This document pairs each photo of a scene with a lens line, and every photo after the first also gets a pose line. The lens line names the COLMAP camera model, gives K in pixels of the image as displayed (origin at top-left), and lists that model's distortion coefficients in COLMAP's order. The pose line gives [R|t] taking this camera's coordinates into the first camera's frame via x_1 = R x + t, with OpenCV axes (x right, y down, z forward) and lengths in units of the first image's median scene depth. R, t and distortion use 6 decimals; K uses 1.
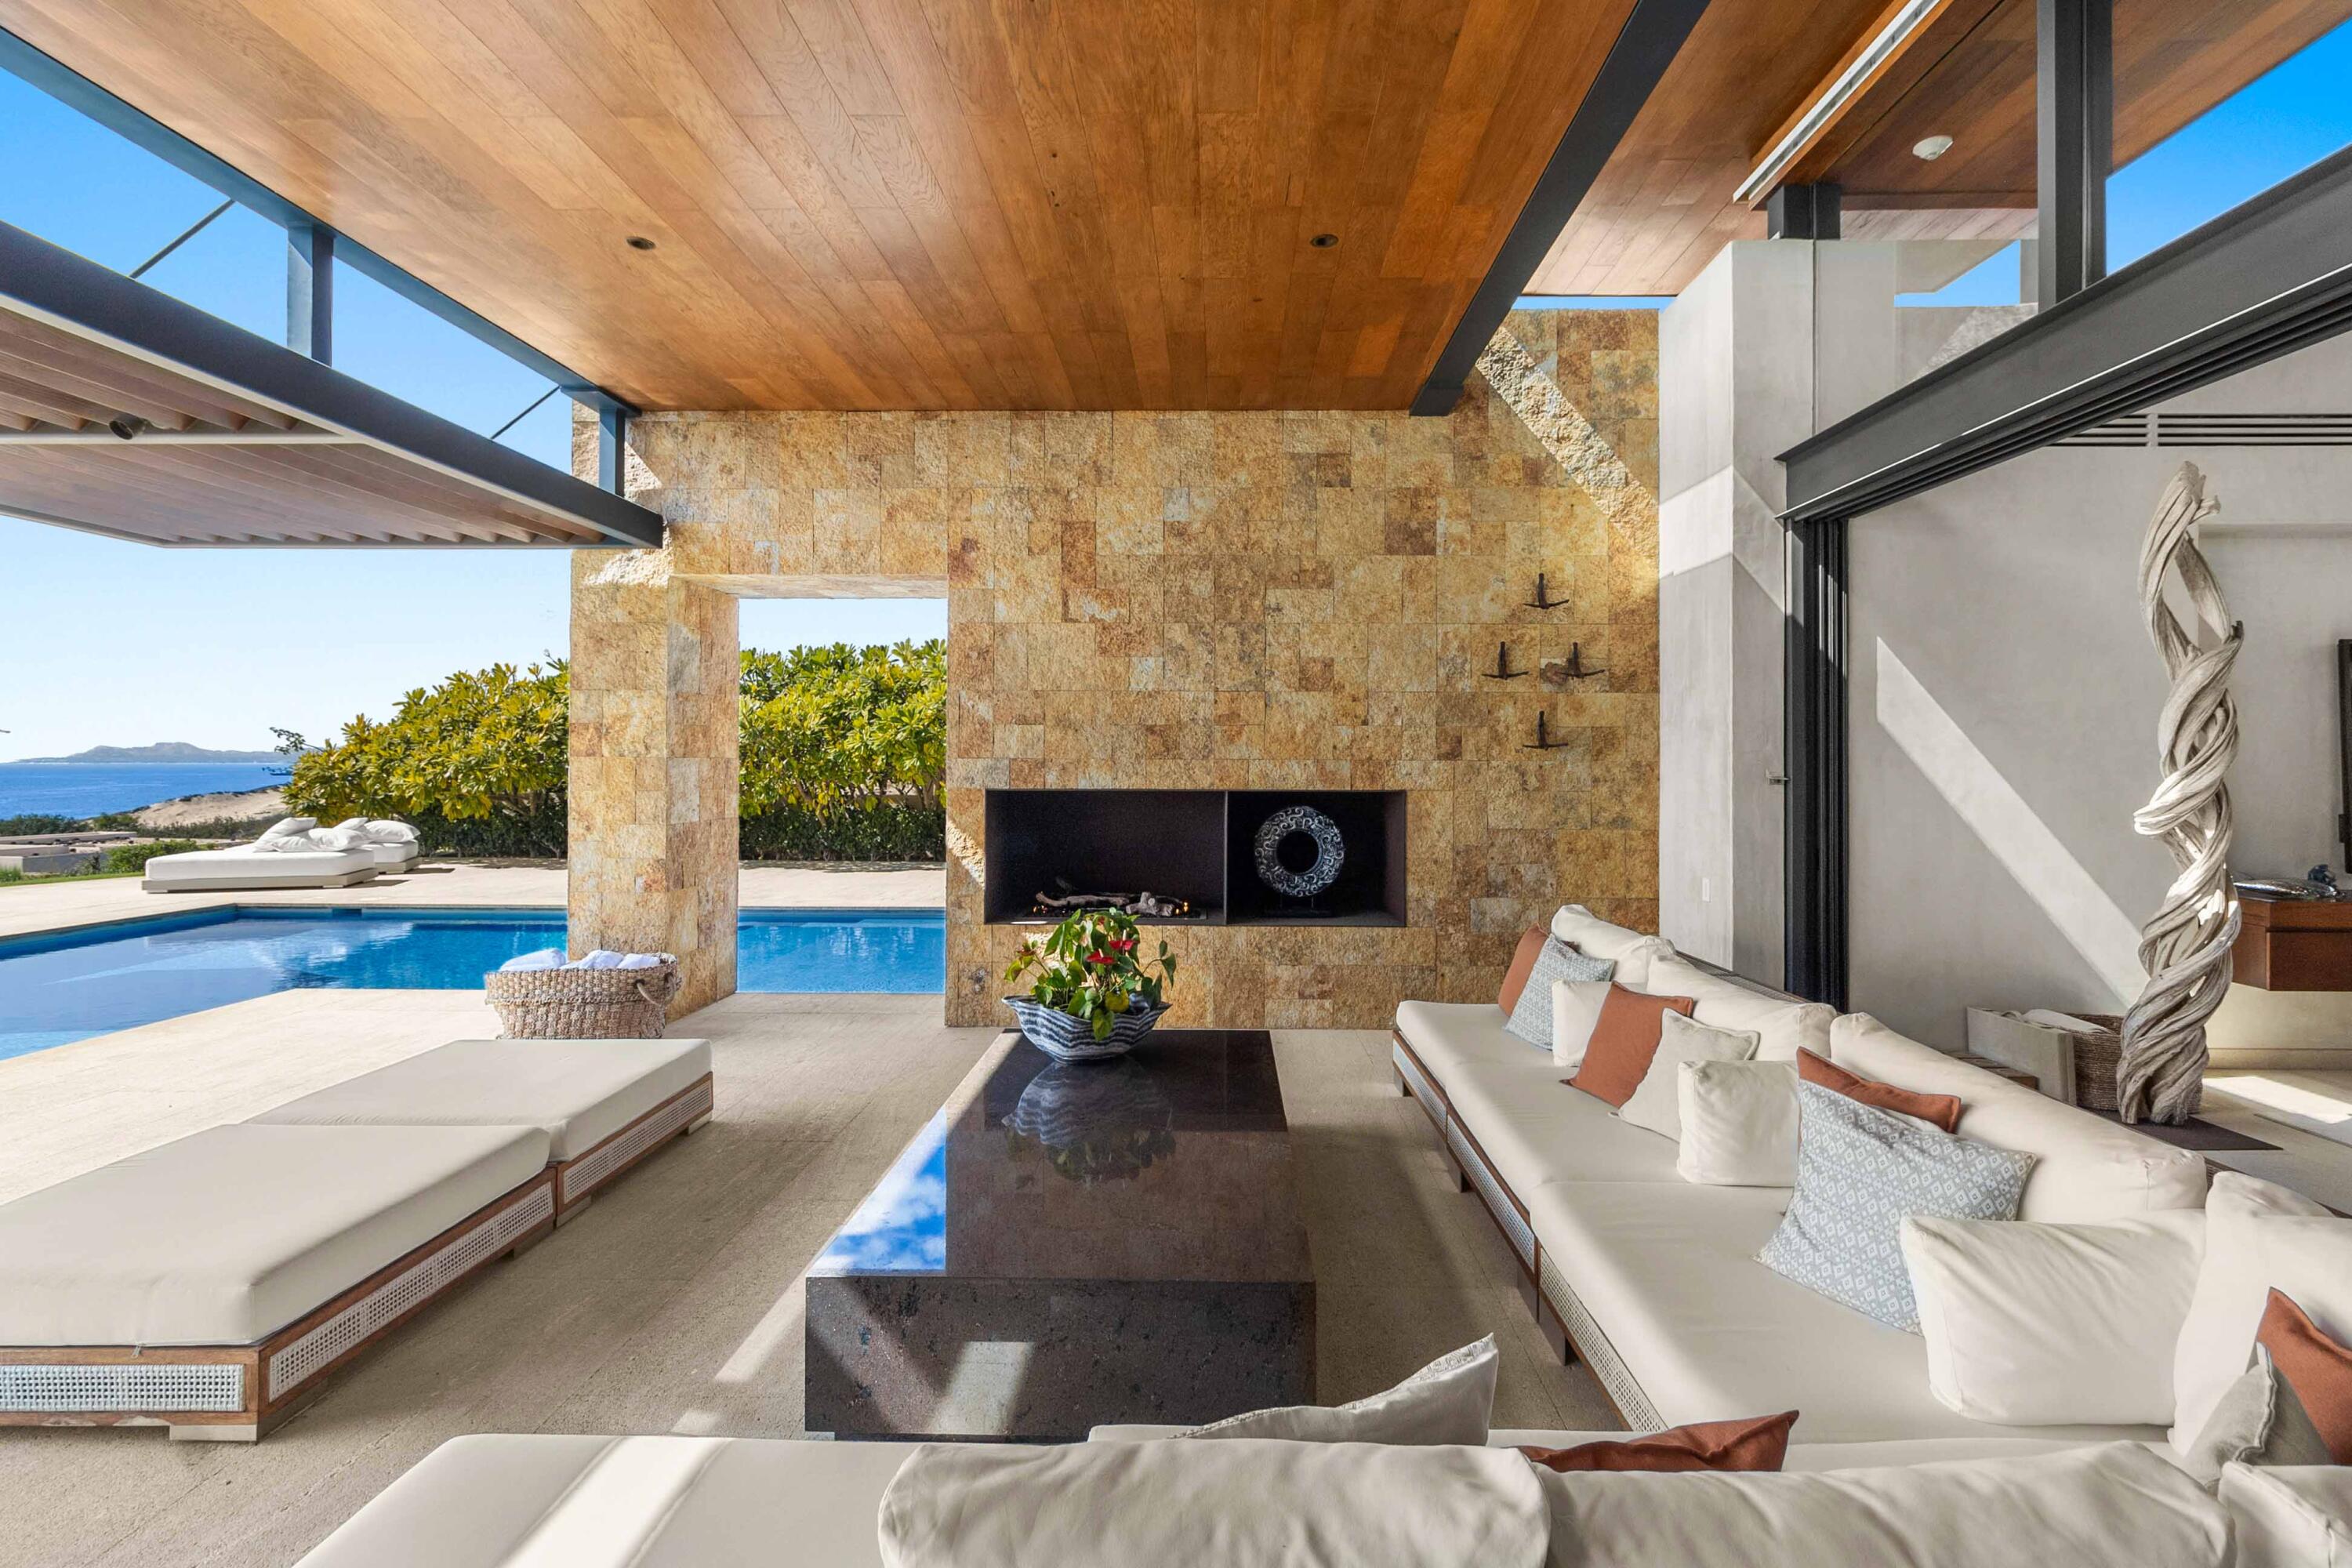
lens RADIAL K [[1004.4, 0, 1179.8], [0, 1004.4, 761.0], [0, 0, 1]] dist [-0.007849, 0.000405]
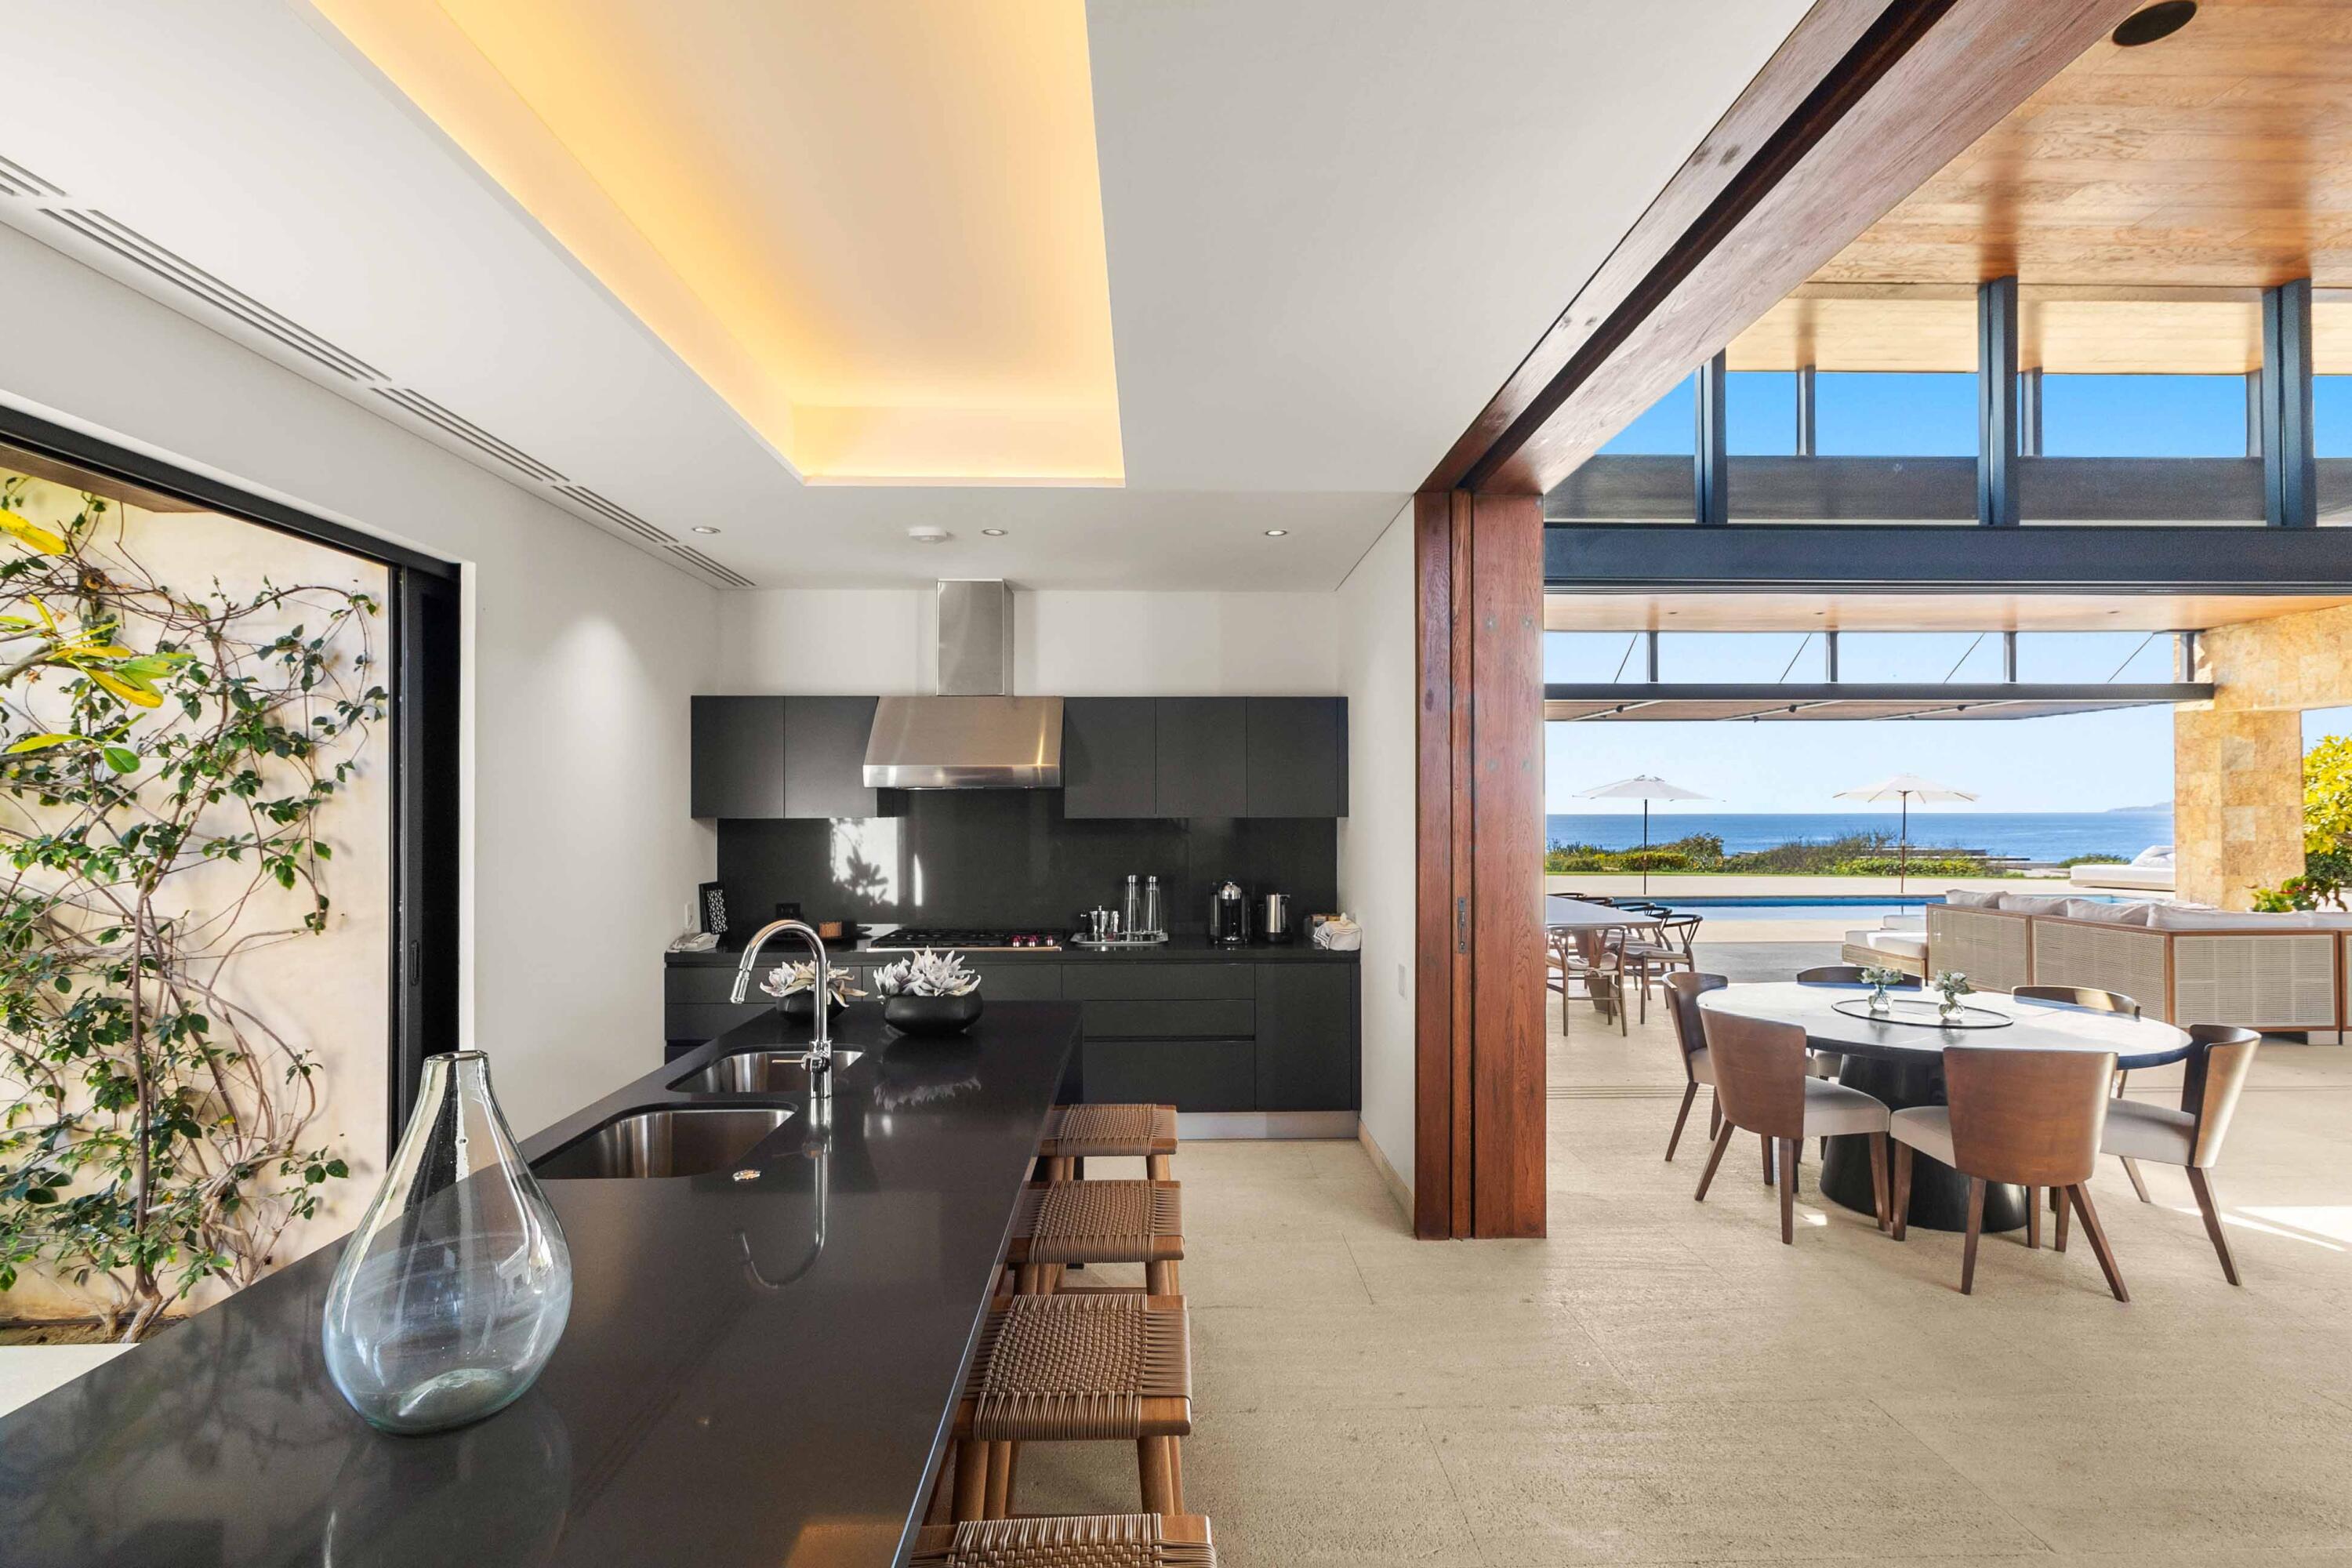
lens RADIAL K [[1121.9, 0, 1170.8], [0, 1121.9, 807.9], [0, 0, 1]] dist [-0.001642, 0.002064]
pose [[0.019279, -0.005186, -0.999801, 1.607643], [0.008541, 0.999951, -0.005022, -0.006792], [0.999778, -0.008443, 0.019322, -1.064510]]
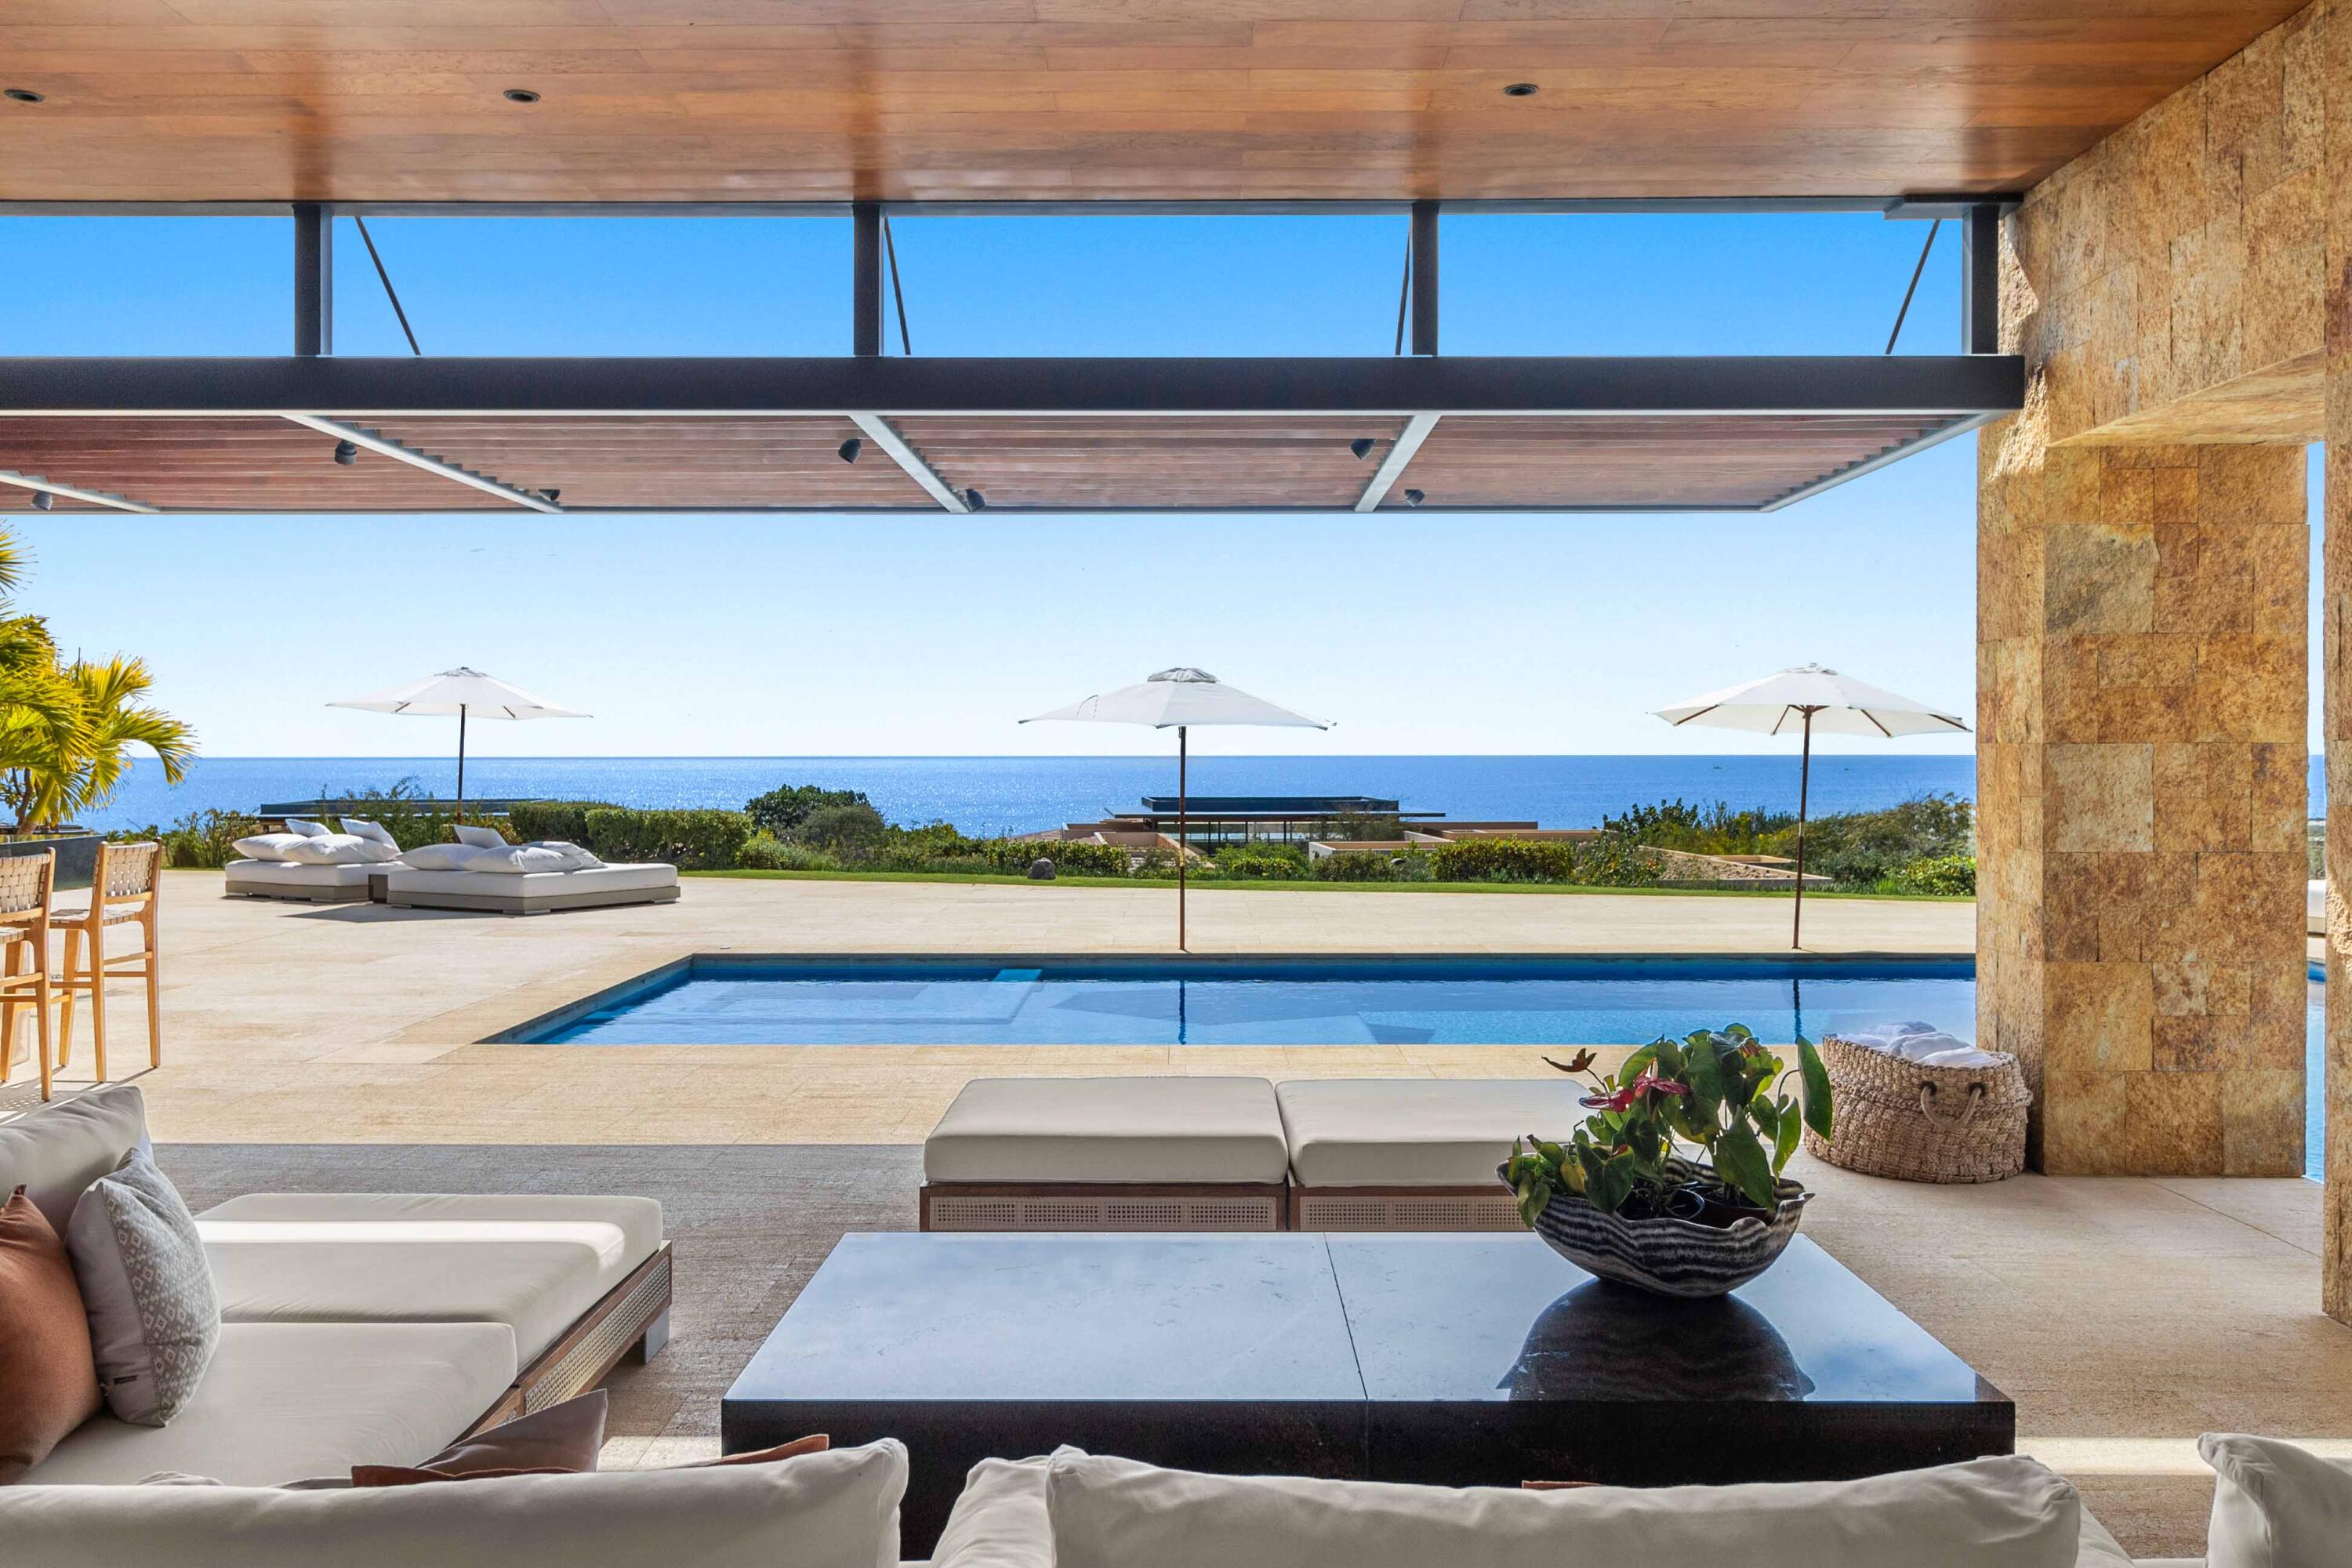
lens RADIAL K [[1831.0, 0, 1212.3], [0, 1831.0, 765.5], [0, 0, 1]] dist [0.000847, -0.007454]
pose [[-0.001321, 0.006269, -0.999979, 0.615578], [0.003099, 0.999976, 0.006265, 0.001348], [0.999994, -0.003090, -0.001341, 0.485817]]
